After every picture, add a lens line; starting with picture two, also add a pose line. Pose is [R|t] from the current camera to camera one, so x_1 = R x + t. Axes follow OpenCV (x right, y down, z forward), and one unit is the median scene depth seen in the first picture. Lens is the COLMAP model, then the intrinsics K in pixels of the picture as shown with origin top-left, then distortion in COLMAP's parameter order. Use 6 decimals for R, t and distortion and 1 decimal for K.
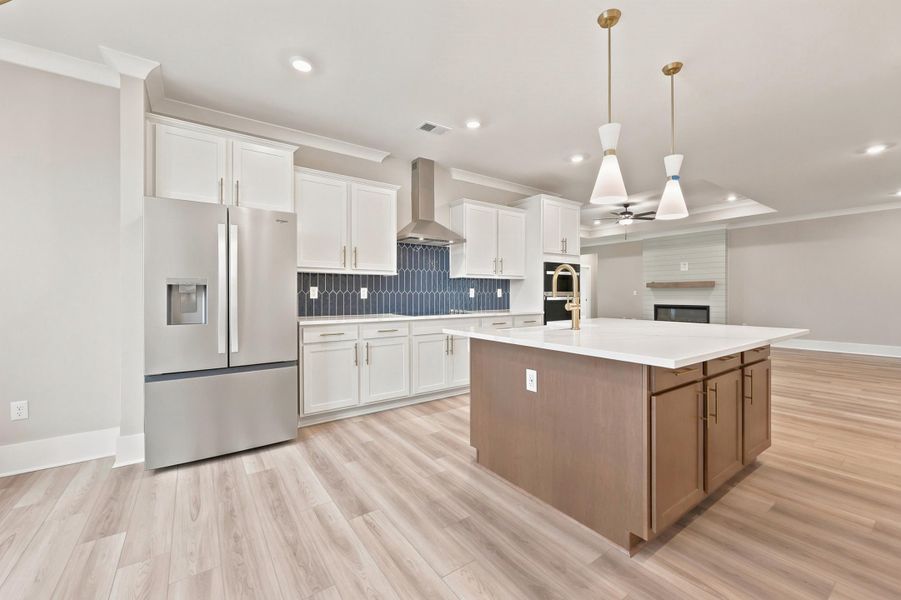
lens RADIAL K [[369.0, 0, 451.2], [0, 369.0, 295.9], [0, 0, 1]] dist [-0.000364, 0.000017]
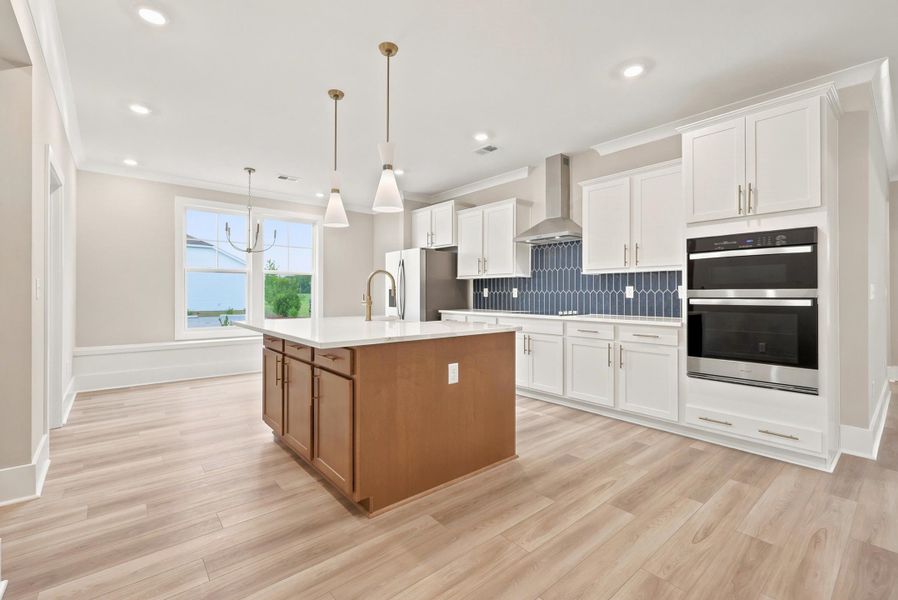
lens RADIAL K [[380.4, 0, 449.0], [0, 380.4, 300.0], [0, 0, 1]] dist [-0.002103, -0.000004]
pose [[0.101320, 0.016318, -0.994720, 1.088451], [-0.005027, 0.999861, 0.015891, -0.002664], [0.994841, 0.003391, 0.101388, 0.739236]]
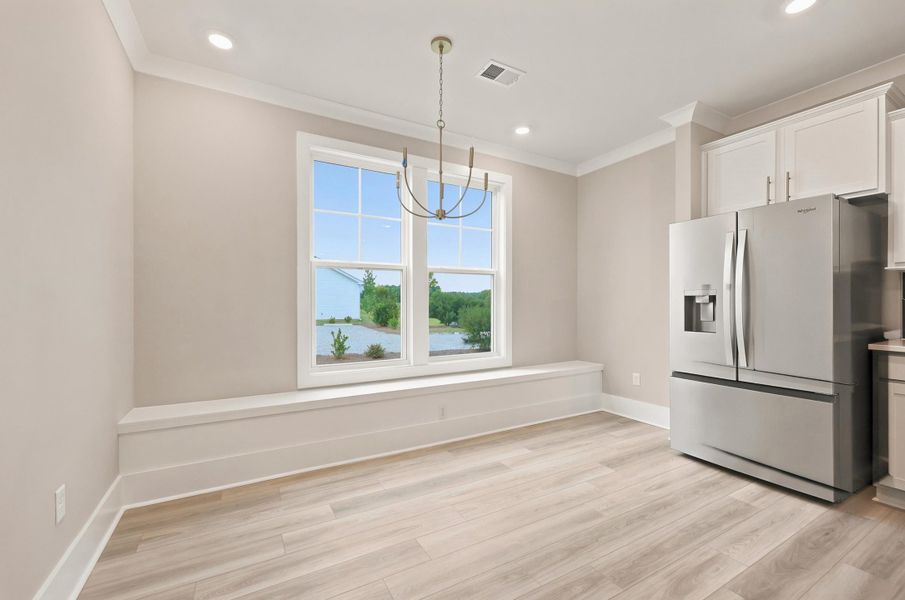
lens RADIAL K [[375.3, 0, 451.0], [0, 375.3, 307.1], [0, 0, 1]] dist [0.002693, 0.000228]
pose [[-0.104819, 0.011650, -0.994423, 0.342614], [-0.002792, 0.999924, 0.012009, -0.006527], [0.994487, 0.004035, -0.104779, 0.281594]]
